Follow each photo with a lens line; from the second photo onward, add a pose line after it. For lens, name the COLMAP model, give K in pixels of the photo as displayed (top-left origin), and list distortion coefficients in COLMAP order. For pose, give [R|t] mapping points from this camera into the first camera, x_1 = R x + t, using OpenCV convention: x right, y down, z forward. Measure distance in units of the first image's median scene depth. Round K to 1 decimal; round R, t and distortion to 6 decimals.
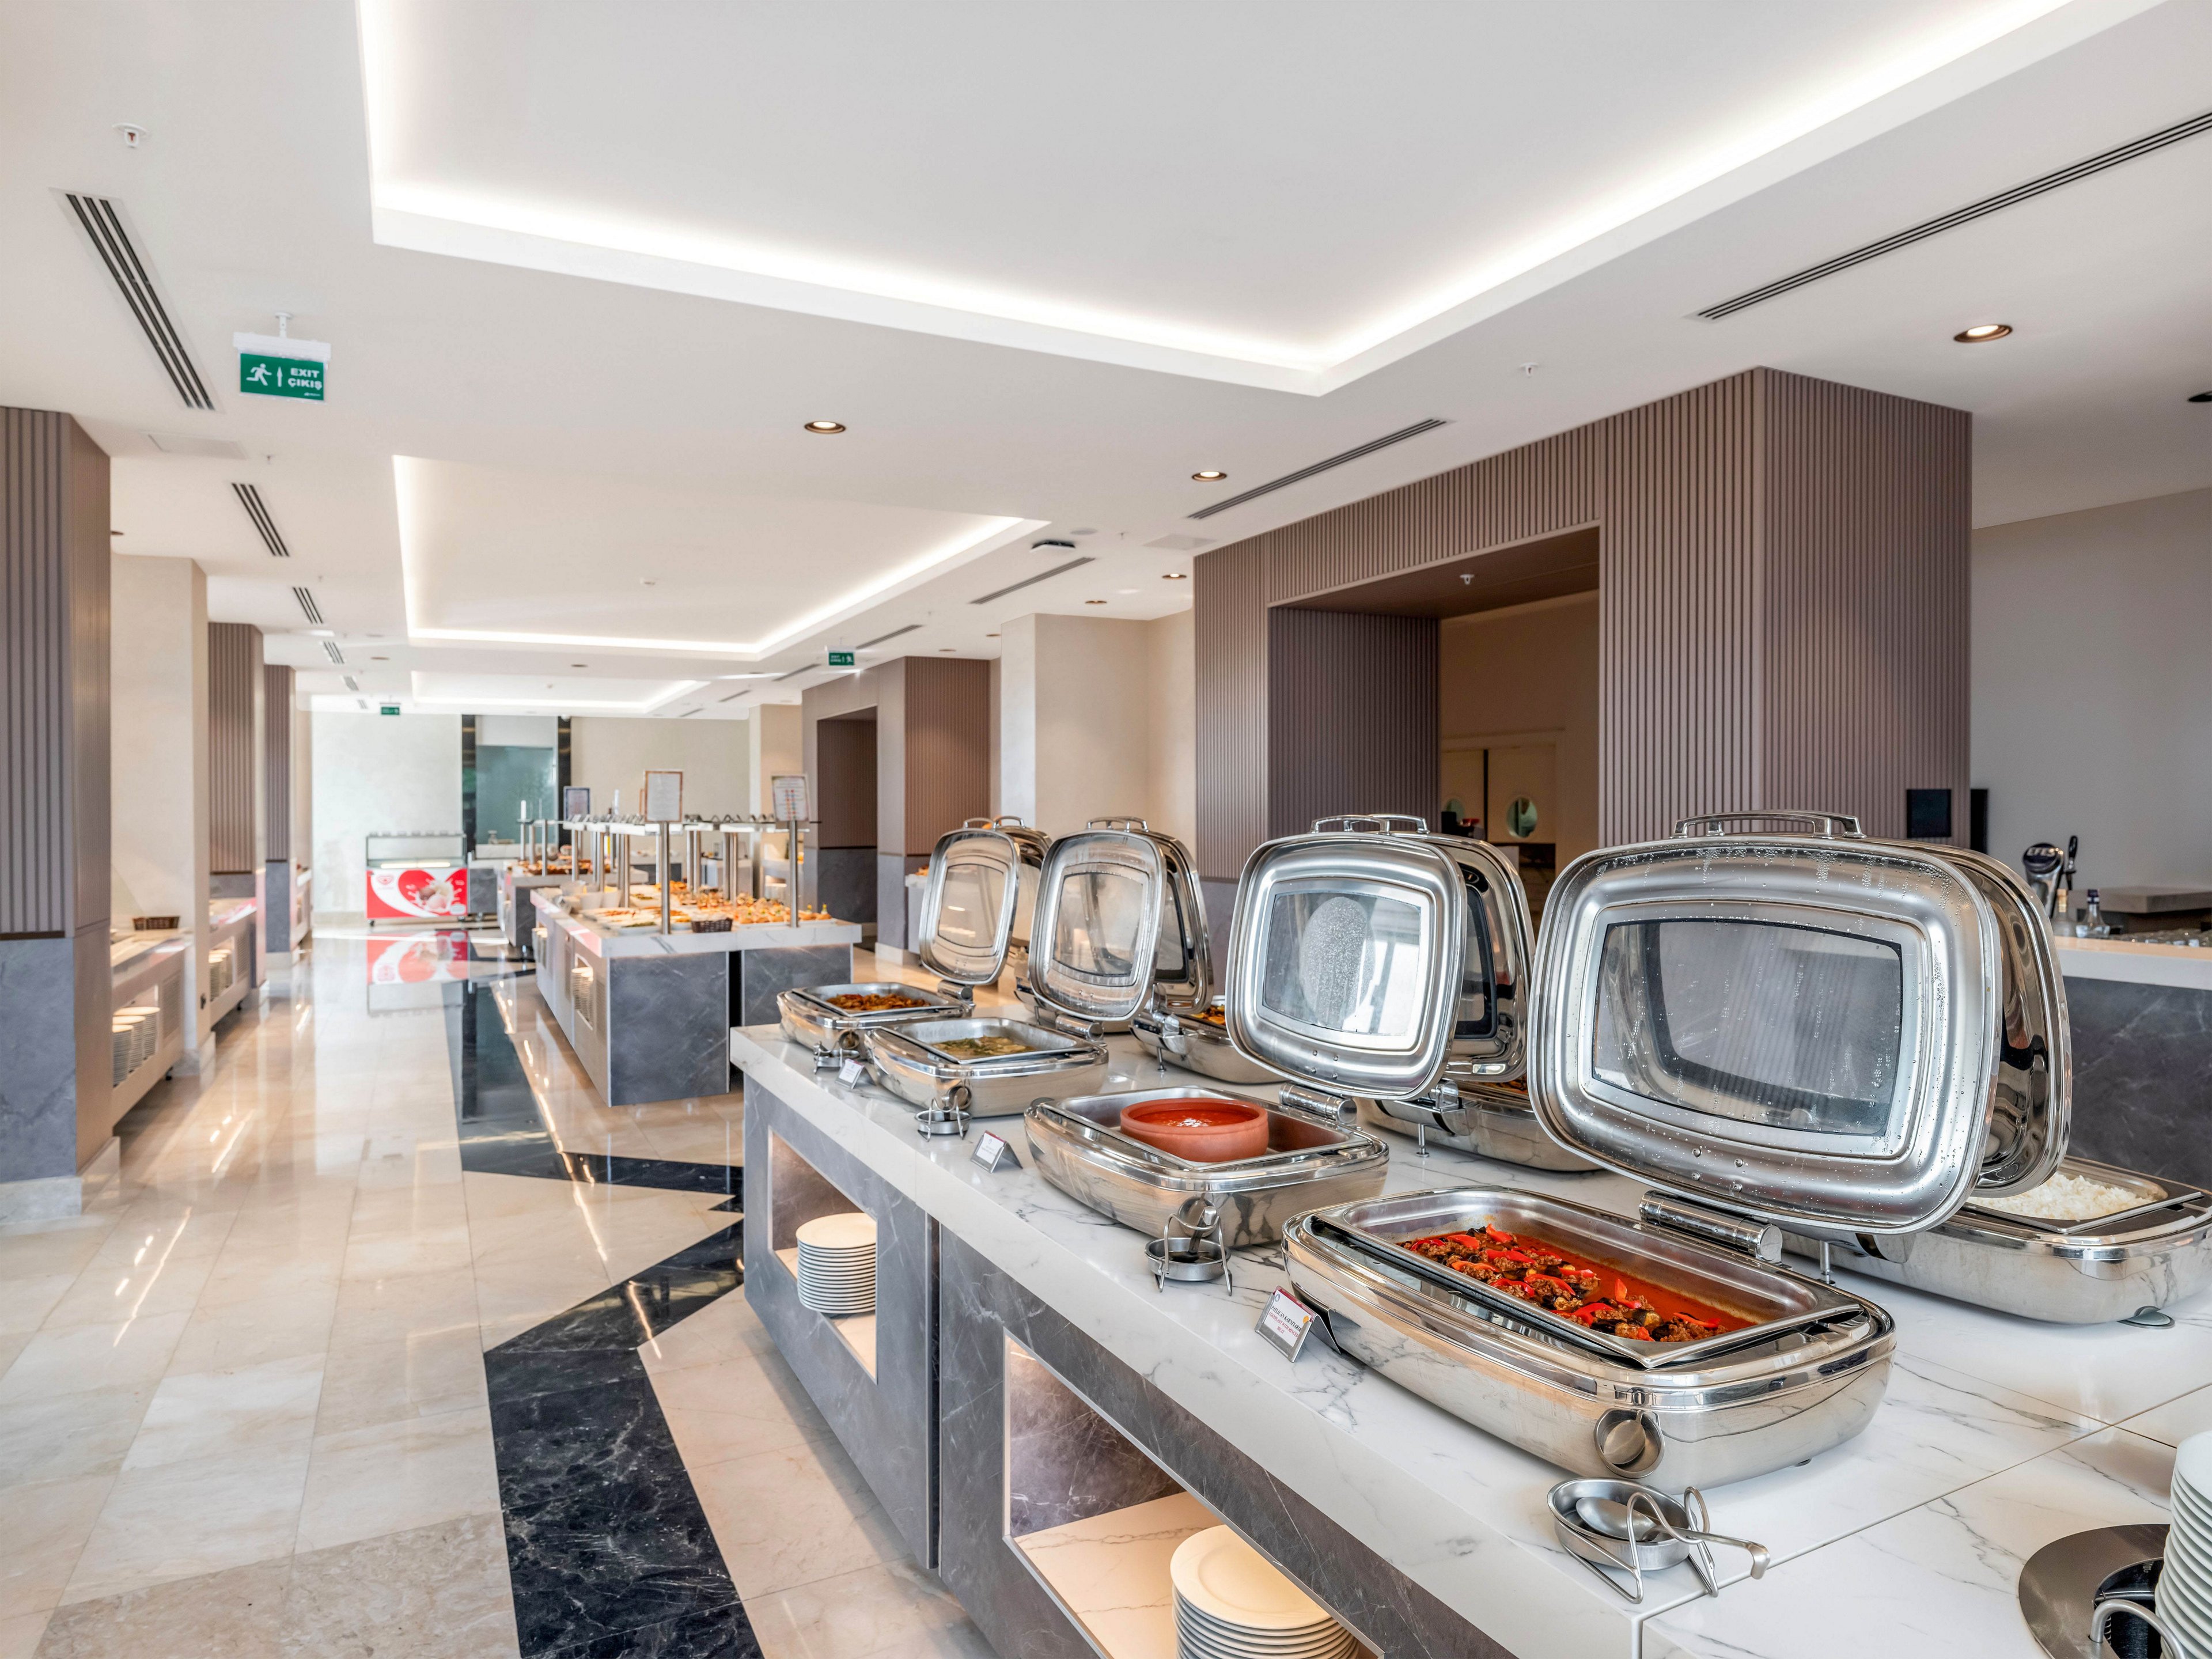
lens RADIAL K [[1324.6, 0, 1106.0], [0, 1324.6, 829.5], [0, 0, 1]] dist [-0.002581, 0.000070]
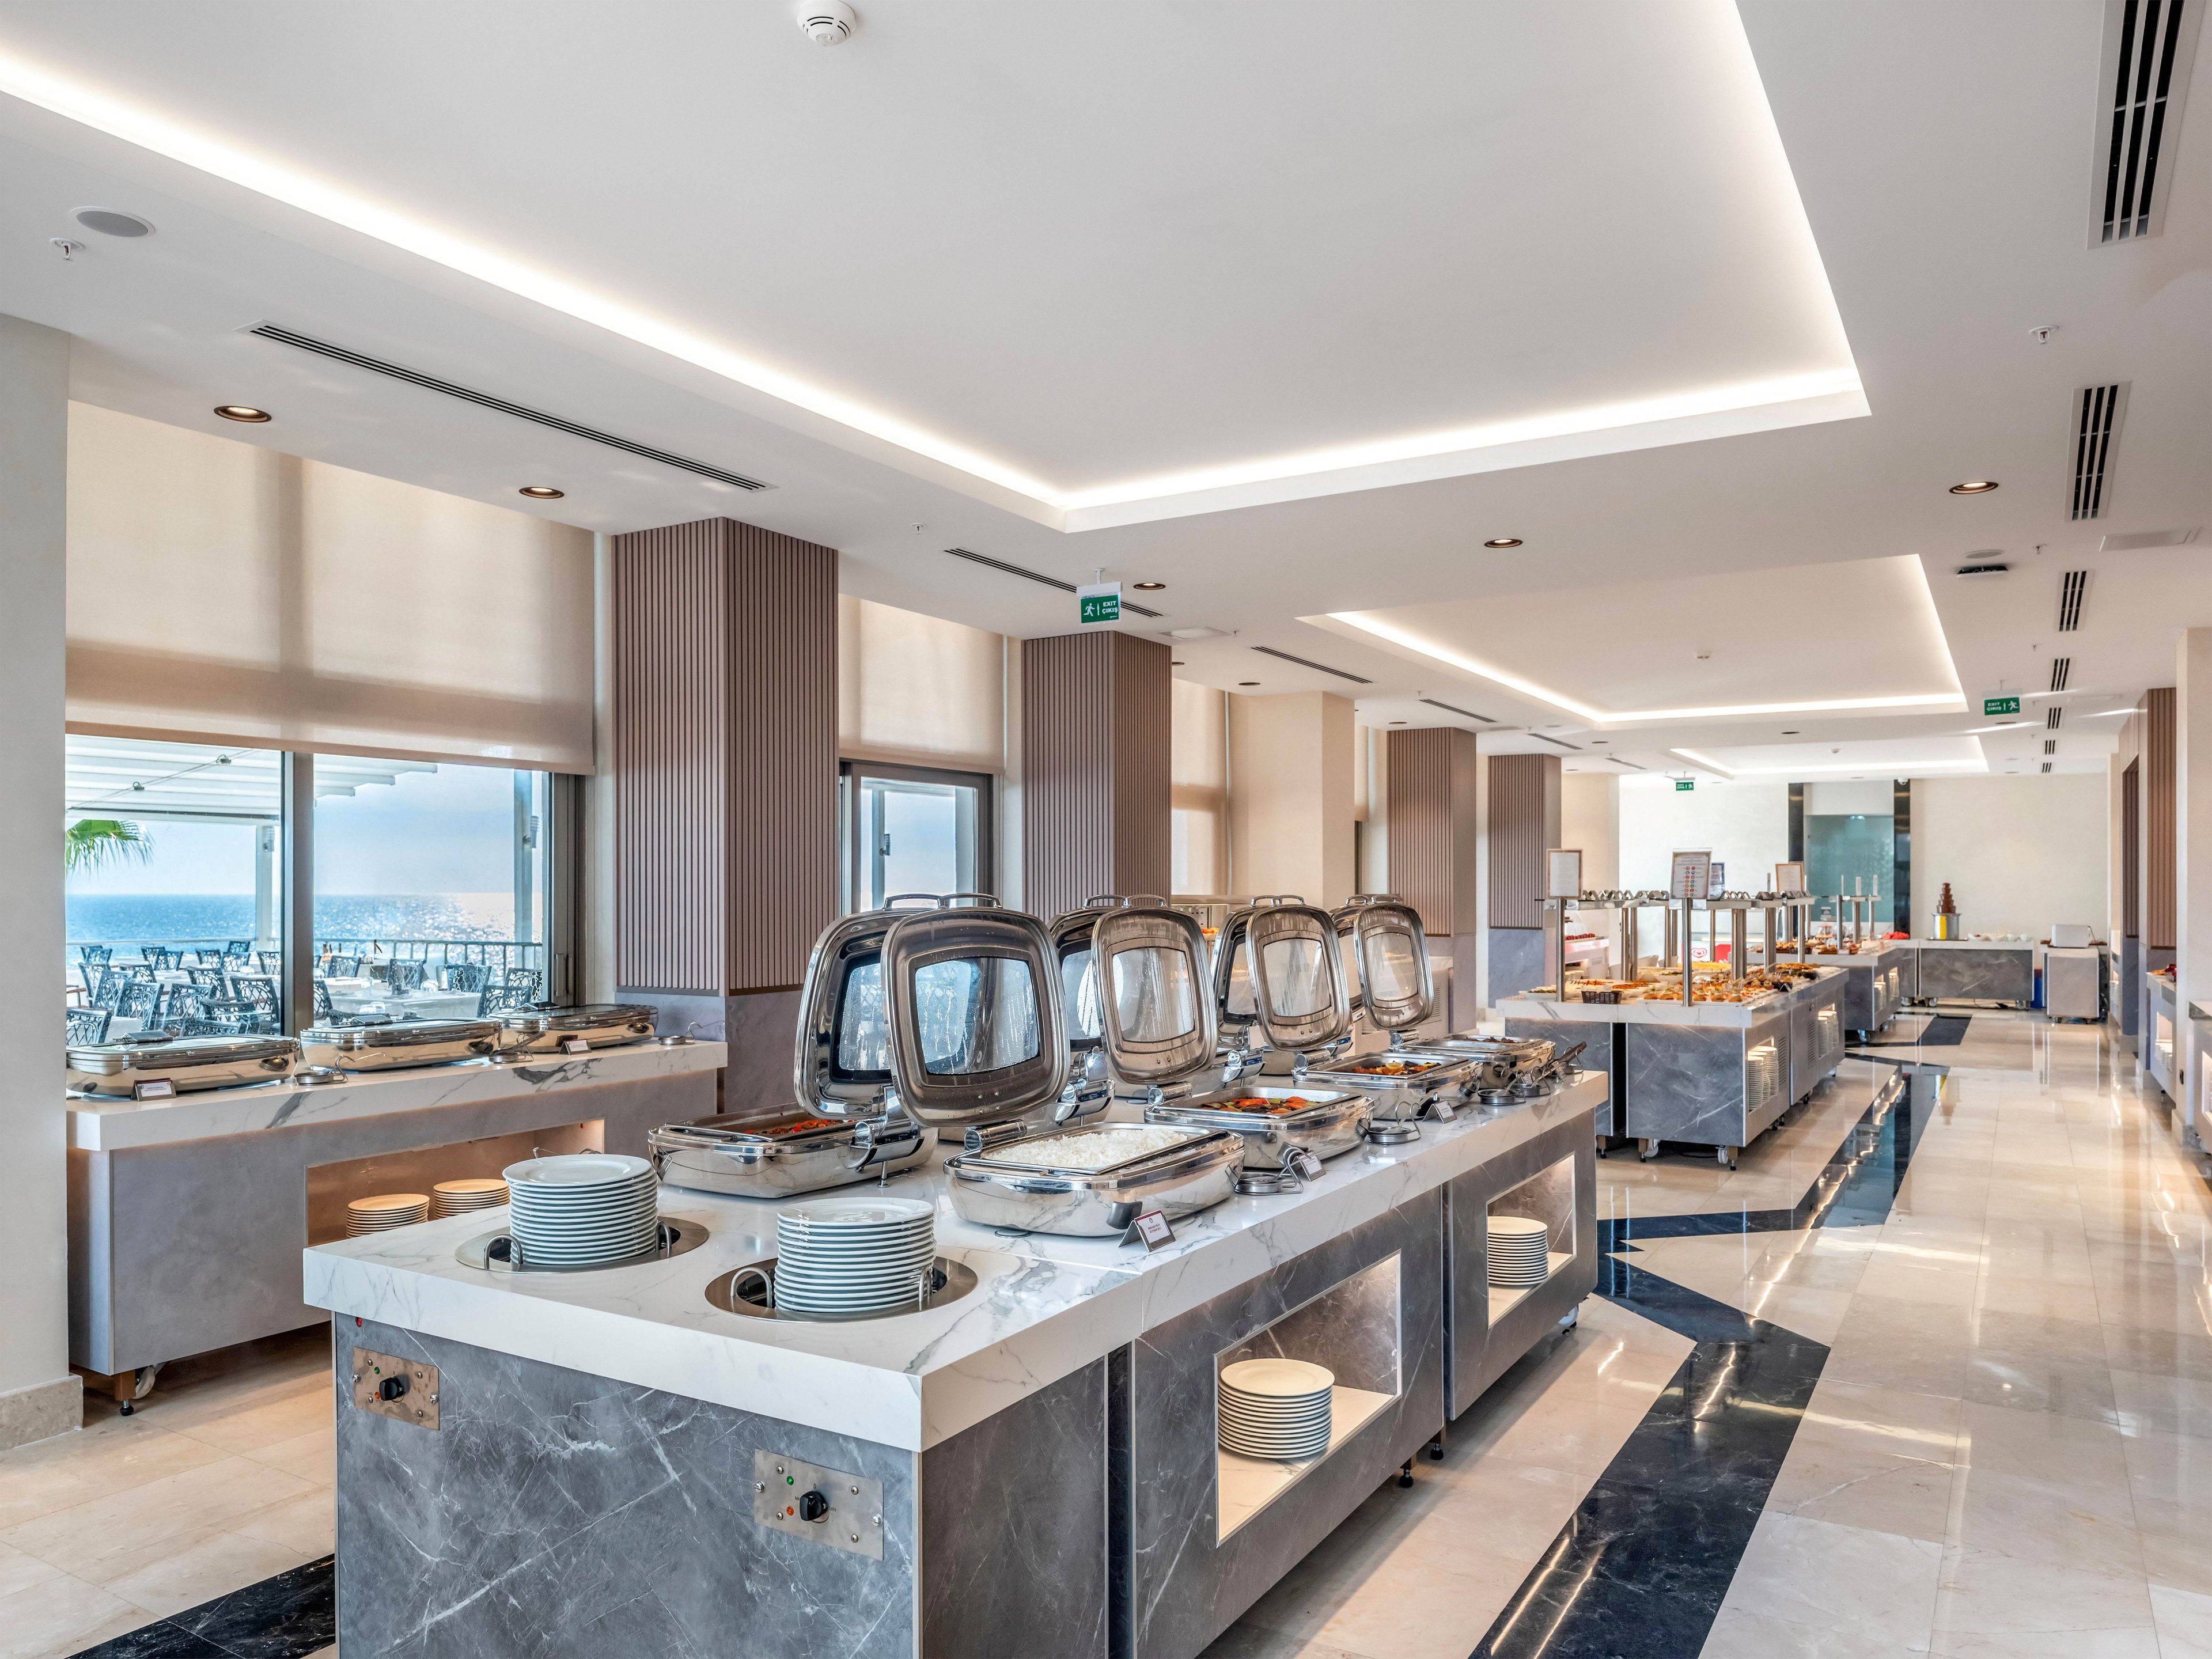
lens RADIAL K [[1523.1, 0, 1106.0], [0, 1523.1, 829.5], [0, 0, 1]] dist [-0.021271, 0.001335]
pose [[0.521965, -0.023821, -0.852634, 0.314610], [-0.018512, 0.999058, -0.039244, -0.002801], [0.852766, 0.036268, 0.521032, 0.023999]]
